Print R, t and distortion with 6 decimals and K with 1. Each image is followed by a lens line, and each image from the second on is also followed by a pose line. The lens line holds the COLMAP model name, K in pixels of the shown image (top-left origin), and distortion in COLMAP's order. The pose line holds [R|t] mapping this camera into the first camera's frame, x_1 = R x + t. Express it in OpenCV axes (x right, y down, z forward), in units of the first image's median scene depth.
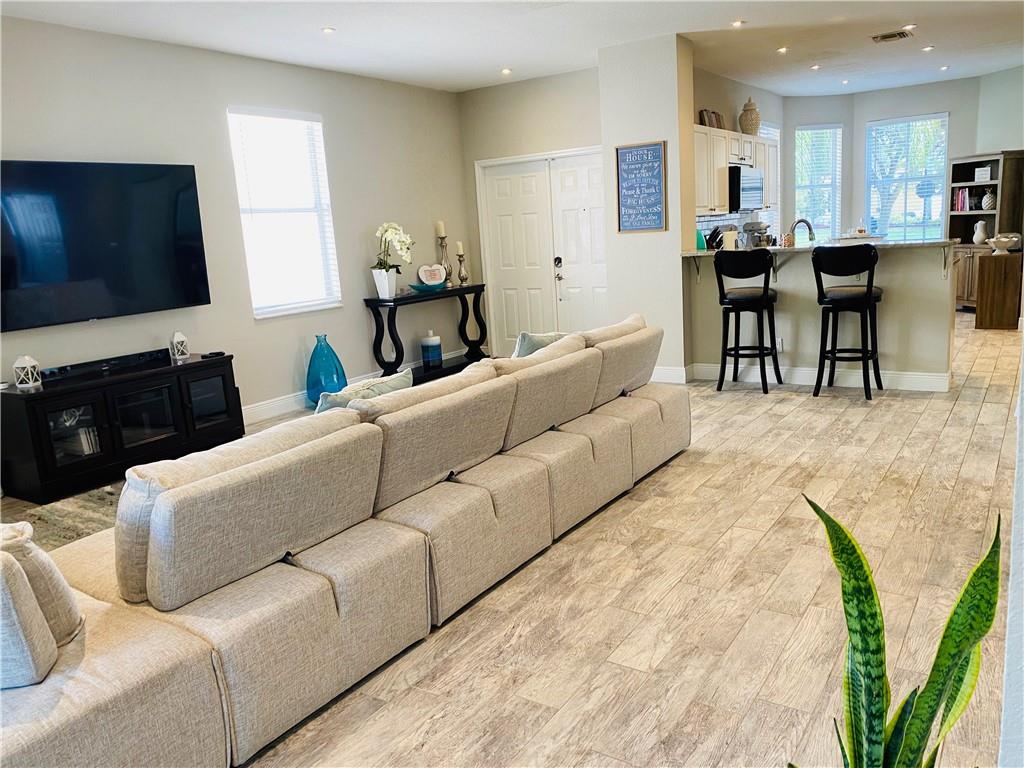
lens RADIAL K [[780.2, 0, 507.1], [0, 780.2, 388.8], [0, 0, 1]] dist [0.024863, -0.015482]
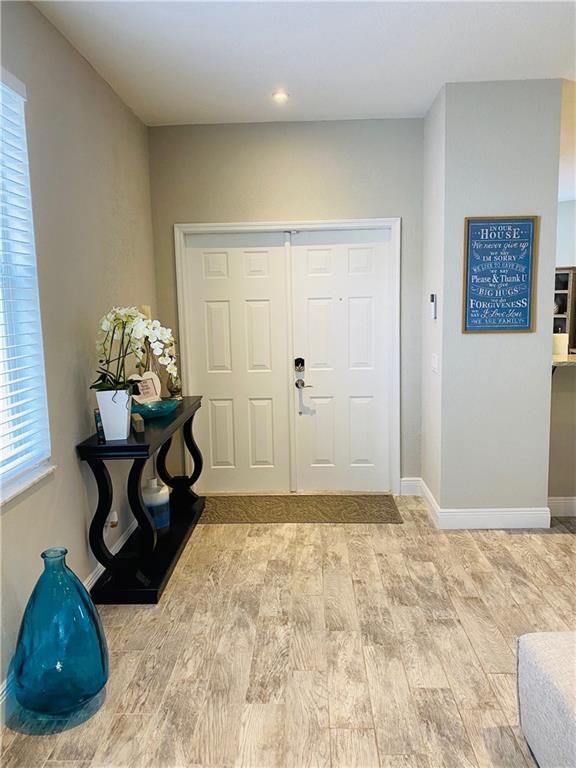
lens RADIAL K [[585.2, 0, 291.5], [0, 585.2, 377.1], [0, 0, 1]] dist [0.024863, -0.015482]
pose [[0.840933, -0.027780, 0.540426, -0.304982], [0.078724, 0.994337, -0.071386, -0.134750], [-0.535382, 0.102576, 0.838358, 0.643862]]
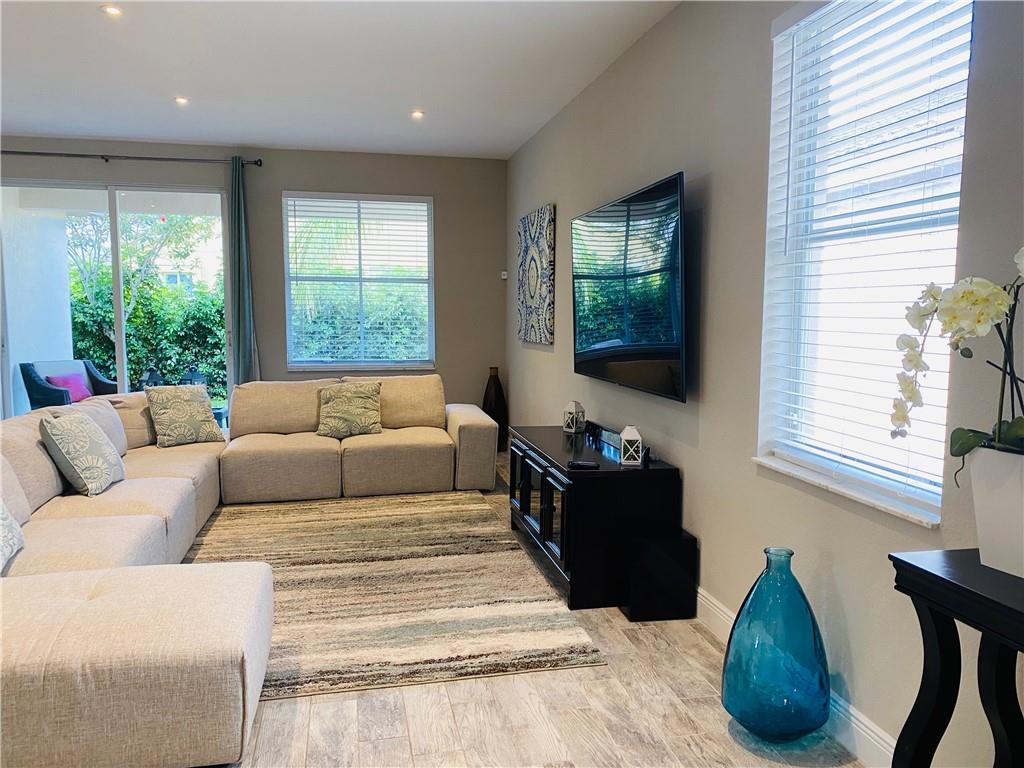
lens RADIAL K [[780.2, 0, 518.1], [0, 780.2, 385.7], [0, 0, 1]] dist [0.024863, -0.015482]
pose [[-0.681111, 0.133386, -0.719928, 0.119159], [-0.107627, 0.954345, 0.278642, -0.242910], [0.724227, 0.267270, -0.635659, 1.143555]]
